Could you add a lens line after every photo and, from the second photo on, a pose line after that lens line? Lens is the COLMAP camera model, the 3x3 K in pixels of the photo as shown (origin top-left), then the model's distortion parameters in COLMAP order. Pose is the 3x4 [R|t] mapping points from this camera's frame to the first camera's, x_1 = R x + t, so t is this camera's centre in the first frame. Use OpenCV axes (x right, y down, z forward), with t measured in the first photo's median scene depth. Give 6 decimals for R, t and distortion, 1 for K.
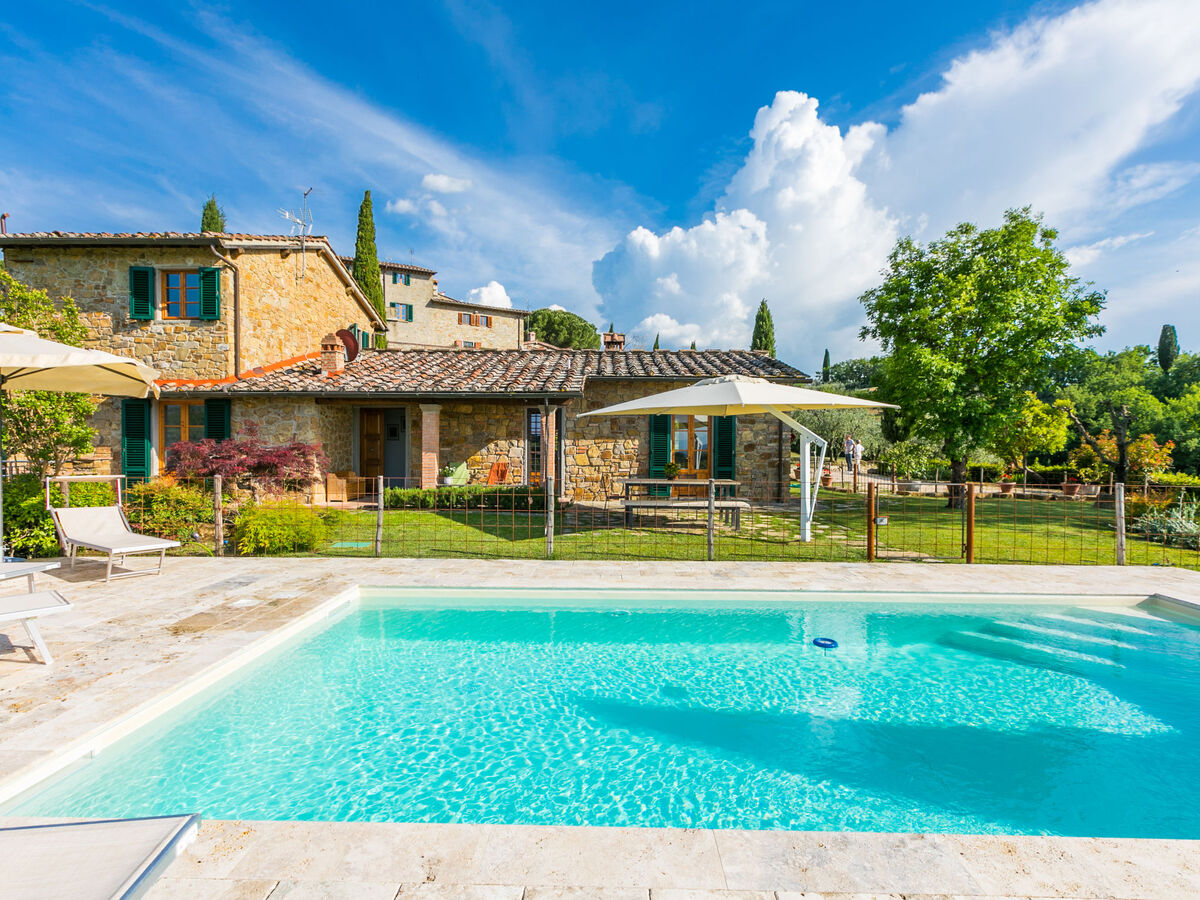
lens RADIAL K [[611.2, 0, 594.0], [0, 611.2, 456.8], [0, 0, 1]] dist [0.001720, 0.000456]
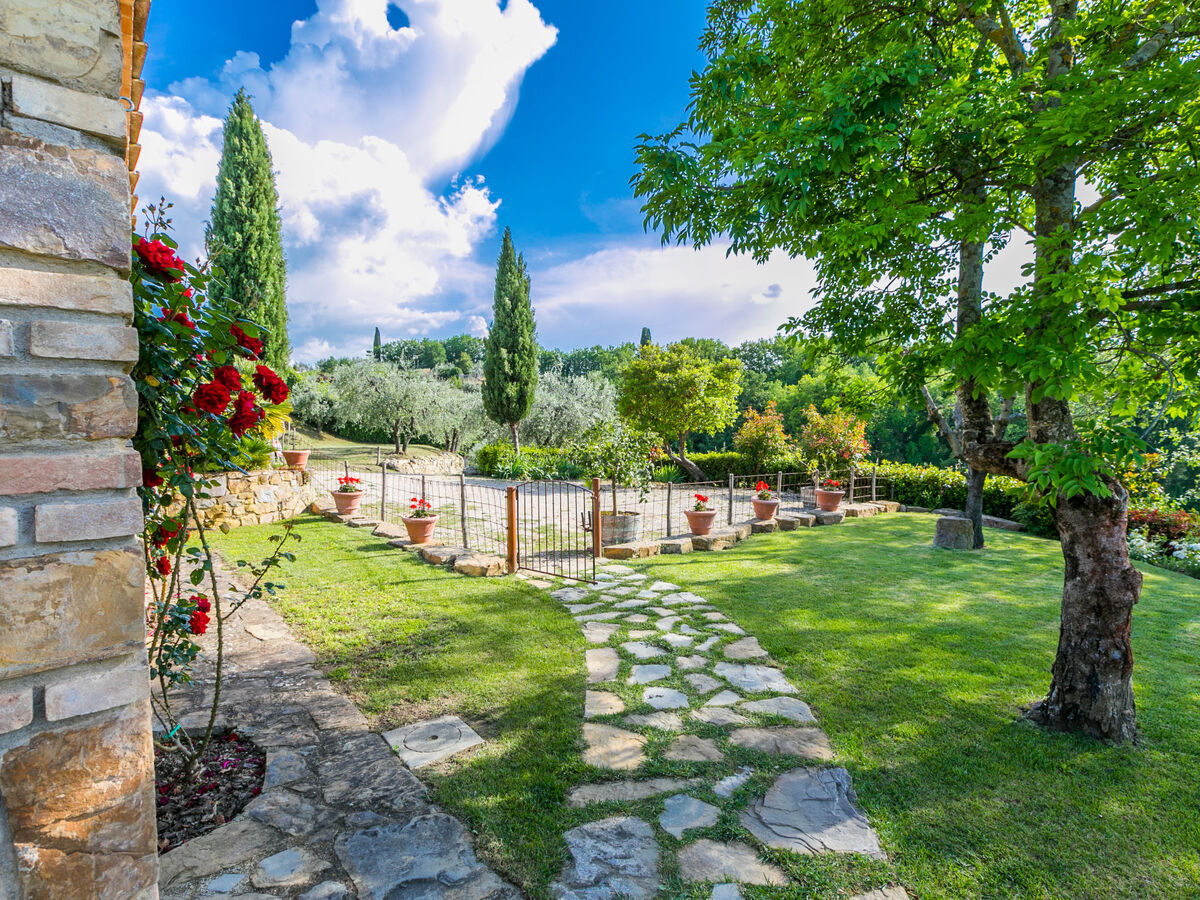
lens RADIAL K [[611.2, 0, 599.5], [0, 611.2, 446.2], [0, 0, 1]] dist [0.001720, 0.000456]
pose [[0.759121, -0.037692, 0.649857, 0.318832], [0.030115, 0.999287, 0.022780, -0.023013], [-0.650252, 0.002277, 0.759715, 0.916001]]
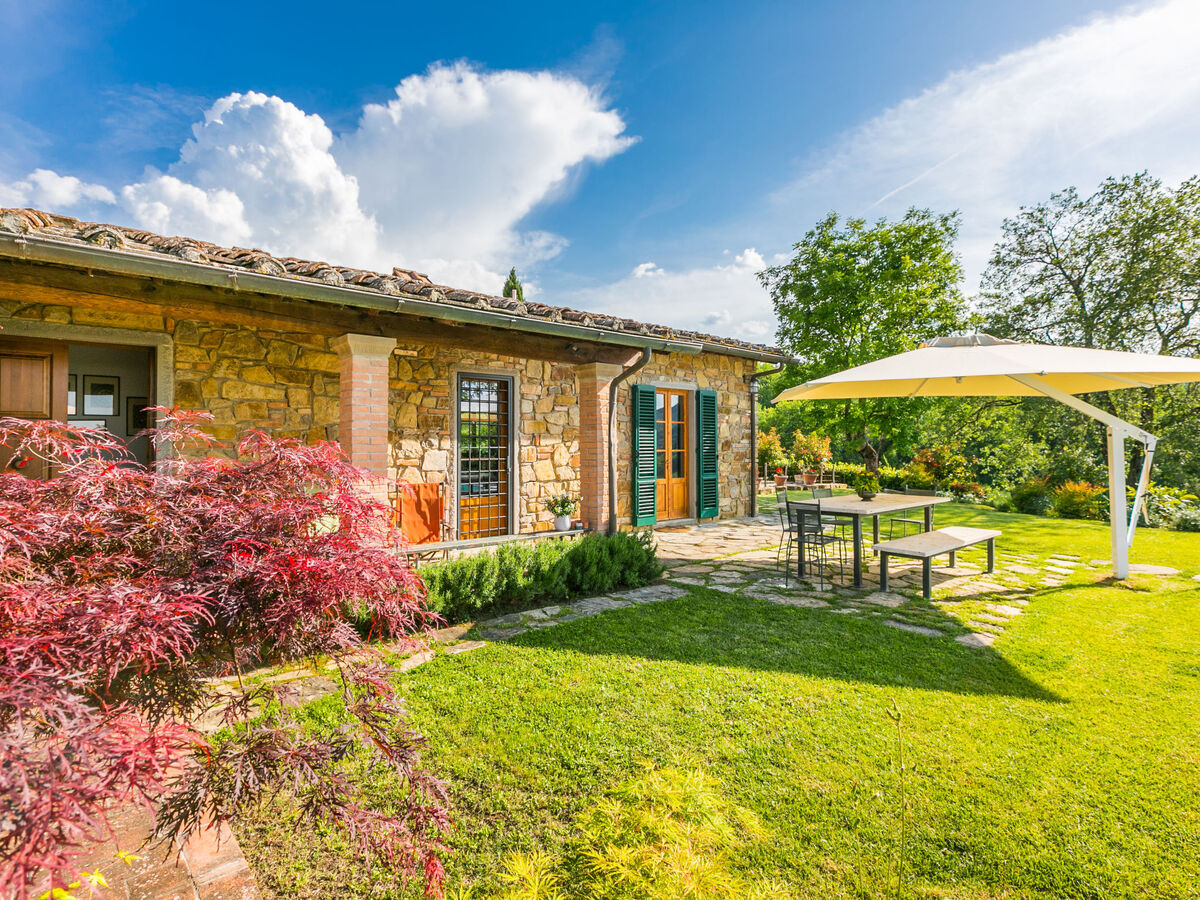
lens RADIAL K [[611.2, 0, 603.3], [0, 611.2, 442.0], [0, 0, 1]] dist [0.001720, 0.000456]
pose [[0.730499, -0.005944, 0.682888, -0.363779], [0.018540, 0.999766, -0.011130, -0.014507], [-0.682662, 0.020791, 0.730439, 0.557788]]
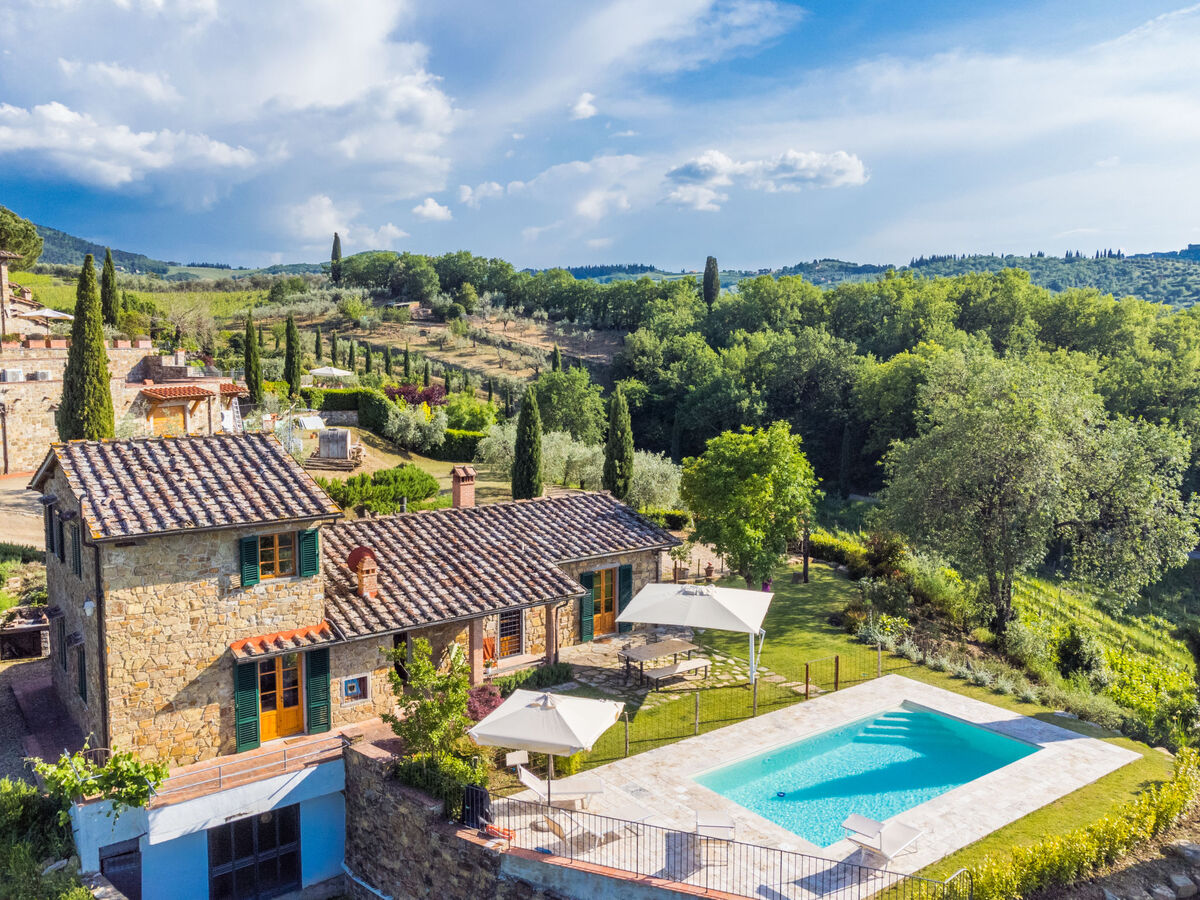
lens RADIAL K [[956.4, 0, 596.1], [0, 956.4, 443.0], [0, 0, 1]] dist [-0.010767, -0.001659]
pose [[0.788180, -0.064741, 0.612031, -1.104491], [0.015308, 0.996206, 0.085666, -0.528545], [-0.615255, -0.058152, 0.786181, -0.597618]]
